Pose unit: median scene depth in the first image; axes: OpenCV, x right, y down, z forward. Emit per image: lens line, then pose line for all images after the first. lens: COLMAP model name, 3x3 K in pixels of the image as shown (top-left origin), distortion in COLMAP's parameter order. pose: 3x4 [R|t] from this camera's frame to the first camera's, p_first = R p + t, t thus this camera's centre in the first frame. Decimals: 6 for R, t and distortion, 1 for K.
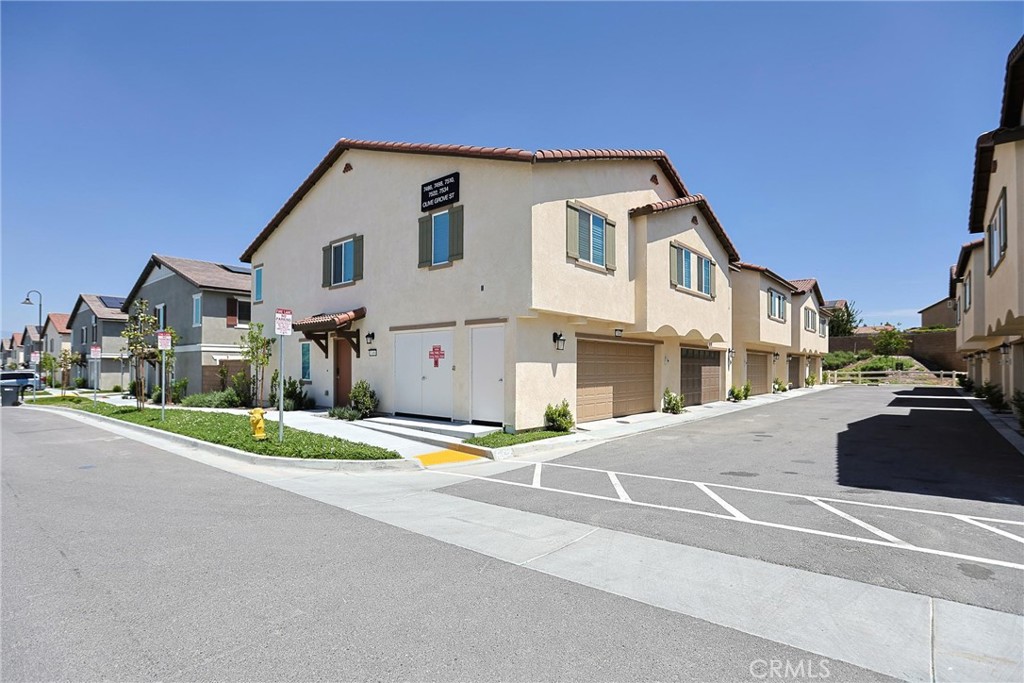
lens RADIAL K [[506.2, 0, 504.5], [0, 506.2, 363.0], [0, 0, 1]] dist [-0.046296, 0.010220]
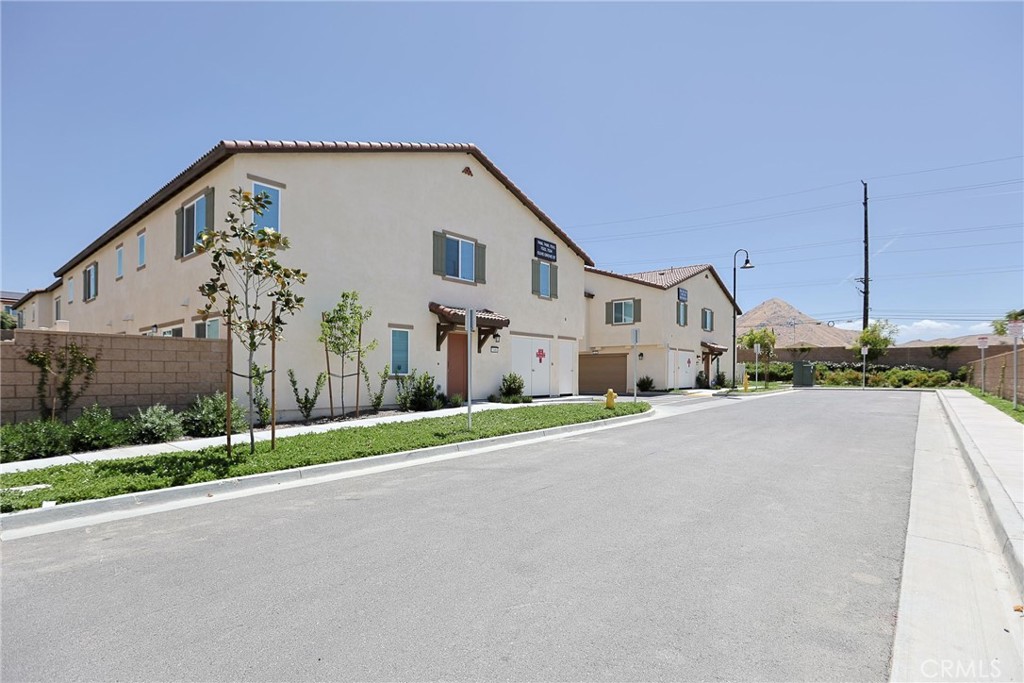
lens RADIAL K [[506.2, 0, 505.5], [0, 506.2, 377.3], [0, 0, 1]] dist [-0.046296, 0.010220]
pose [[-0.006473, -0.005887, 0.999962, -1.663433], [-0.008622, 0.999946, 0.005831, 0.042973], [-0.999942, -0.008584, -0.006523, 1.120279]]
